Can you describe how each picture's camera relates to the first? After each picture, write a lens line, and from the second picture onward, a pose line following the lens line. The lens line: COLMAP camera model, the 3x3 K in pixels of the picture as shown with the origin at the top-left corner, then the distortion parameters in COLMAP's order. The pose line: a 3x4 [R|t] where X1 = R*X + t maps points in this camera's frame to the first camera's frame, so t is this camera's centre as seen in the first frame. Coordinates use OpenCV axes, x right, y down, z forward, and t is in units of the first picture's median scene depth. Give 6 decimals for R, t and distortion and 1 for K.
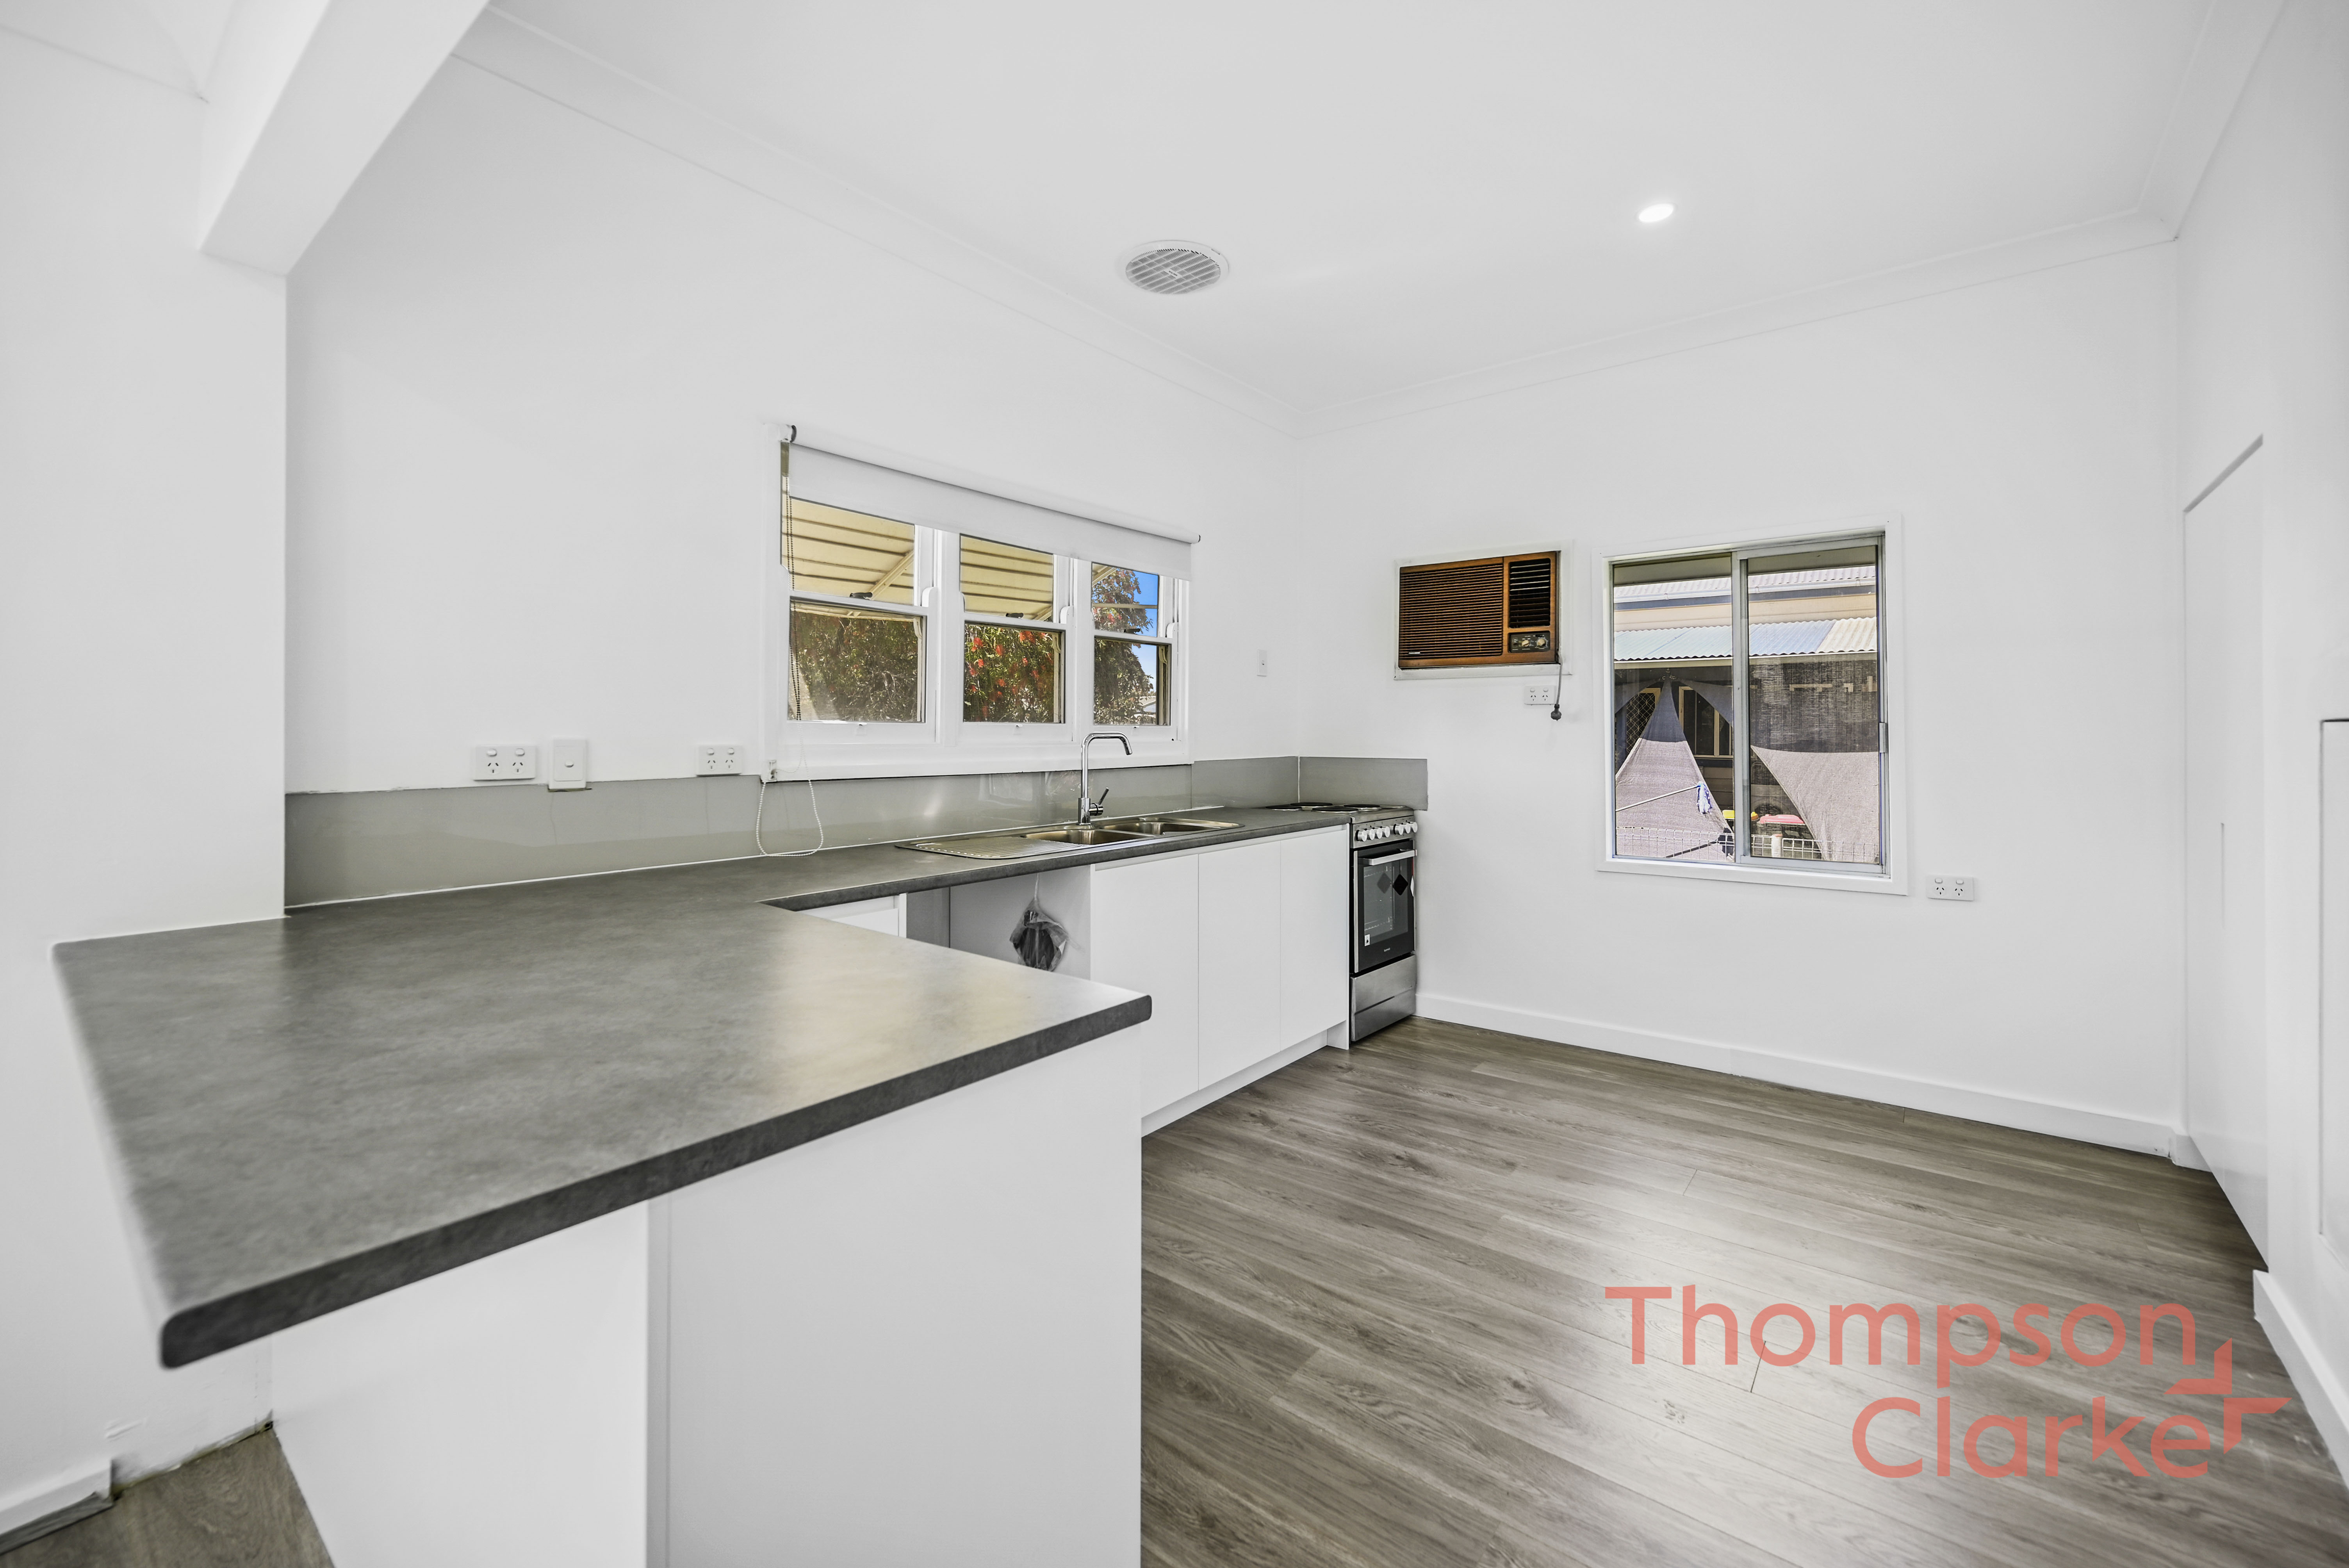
lens RADIAL K [[971.6, 0, 1179.3], [0, 971.6, 718.1], [0, 0, 1]] dist [0.034800, -0.011305]
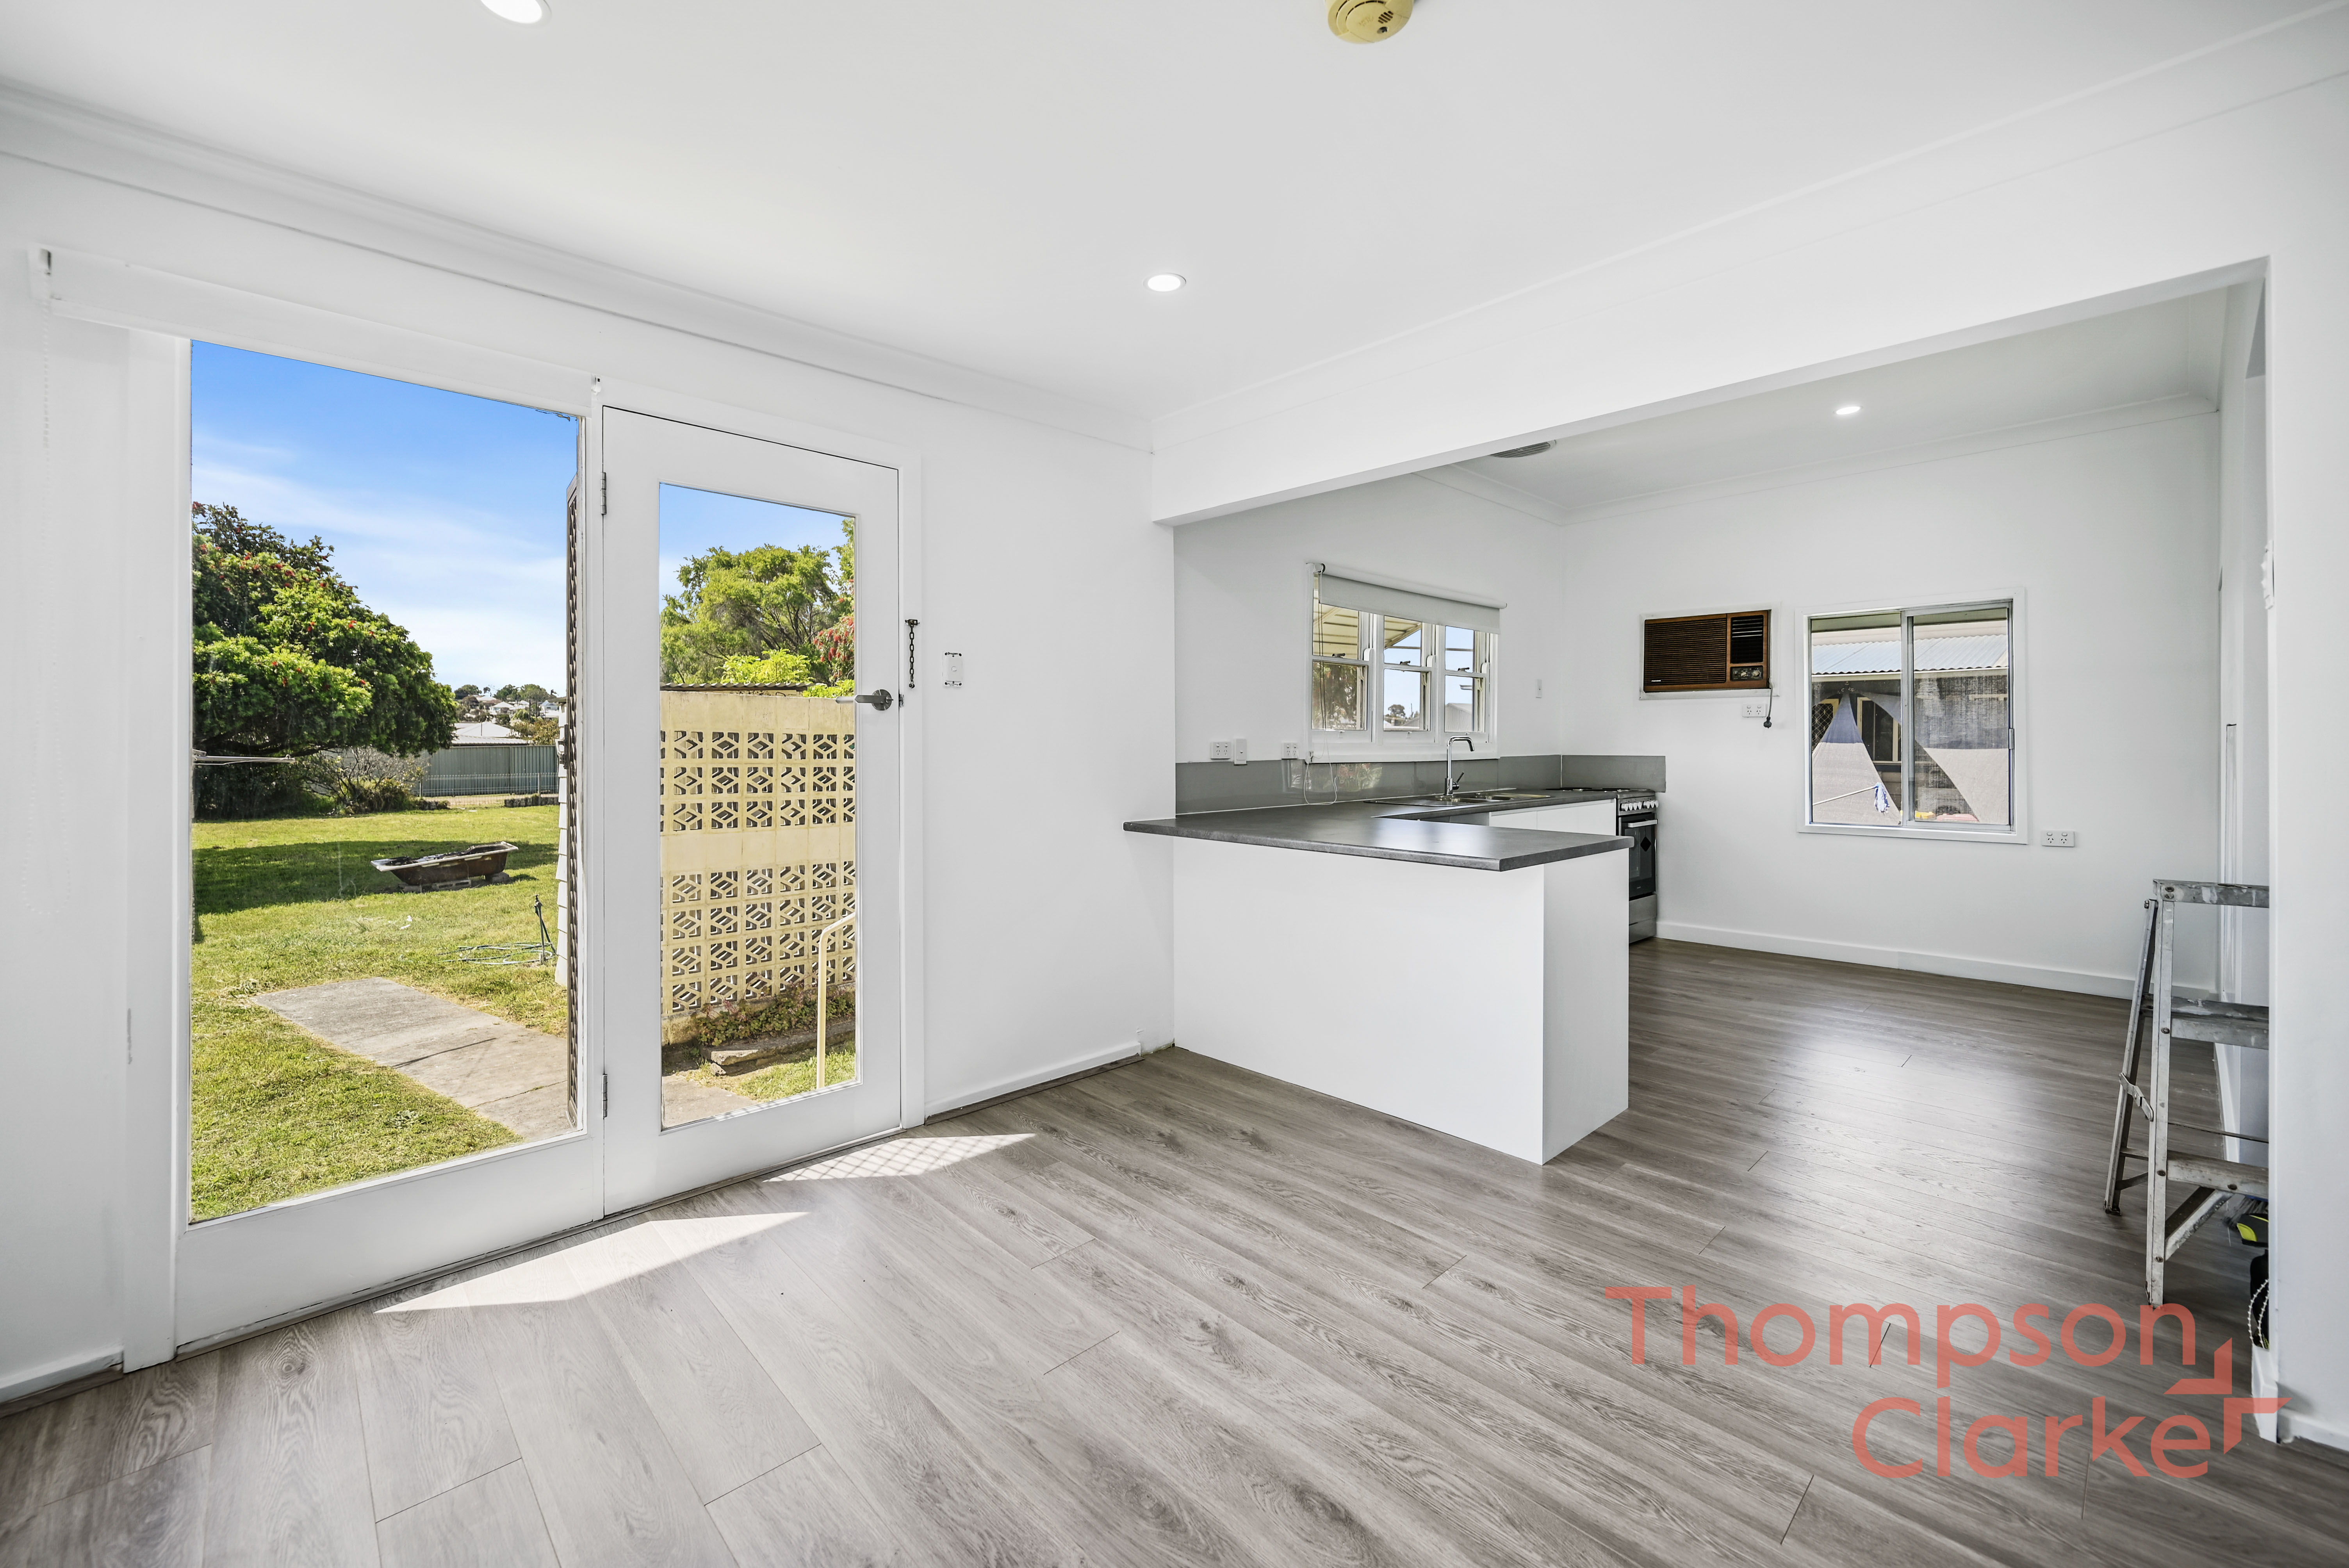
lens RADIAL K [[941.9, 0, 1163.8], [0, 941.9, 745.2], [0, 0, 1]] dist [-0.000621, 0.000113]
pose [[0.988671, -0.001826, -0.150086, -0.288020], [0.004388, 0.999850, 0.016739, 0.000626], [0.150033, -0.017208, 0.988531, -0.510867]]
